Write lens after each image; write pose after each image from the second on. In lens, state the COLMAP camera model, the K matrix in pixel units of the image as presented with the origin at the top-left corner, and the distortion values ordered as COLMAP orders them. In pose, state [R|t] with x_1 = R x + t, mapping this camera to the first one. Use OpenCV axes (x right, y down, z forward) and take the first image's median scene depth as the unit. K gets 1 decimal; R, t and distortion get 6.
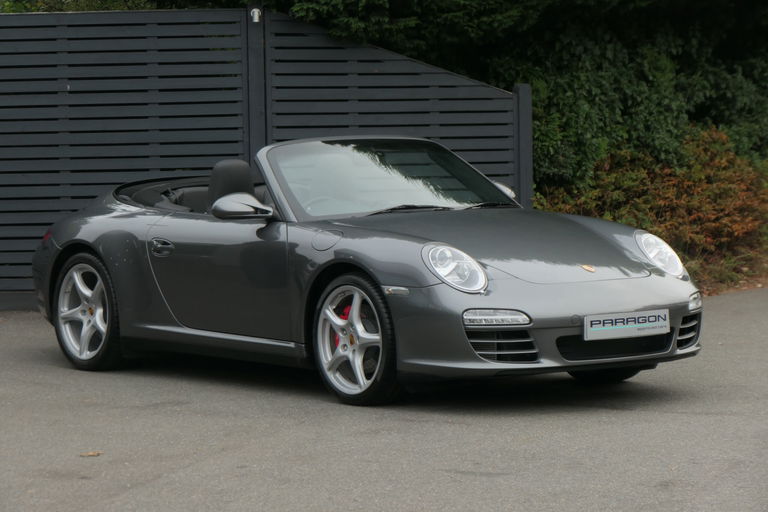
lens RADIAL K [[2921.0, 0, 384.0], [0, 2921.0, 256.0], [0, 0, 1]] dist [0.082030, -8.042768]
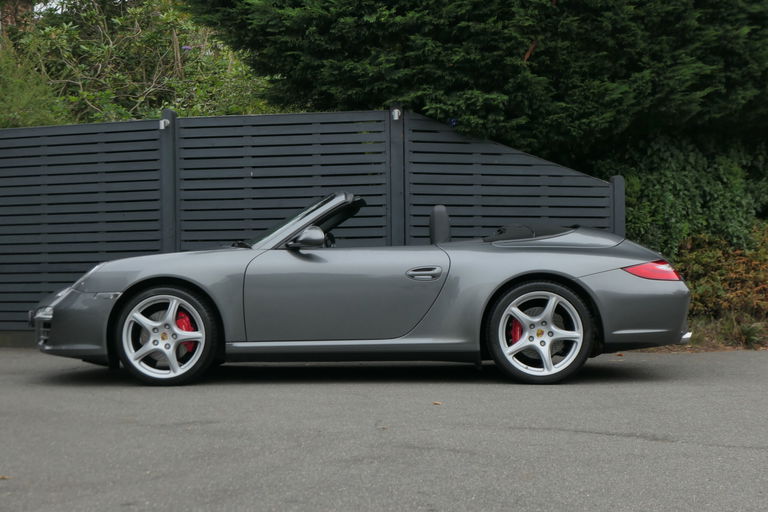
lens RADIAL K [[1401.1, 0, 384.0], [0, 1401.1, 256.0], [0, 0, 1]] dist [0.054475, -0.774815]
pose [[0.986115, 0.003874, -0.166020, 0.046805], [-0.015940, 0.997320, -0.071409, 0.019231], [0.165298, 0.073064, 0.983533, 0.379304]]
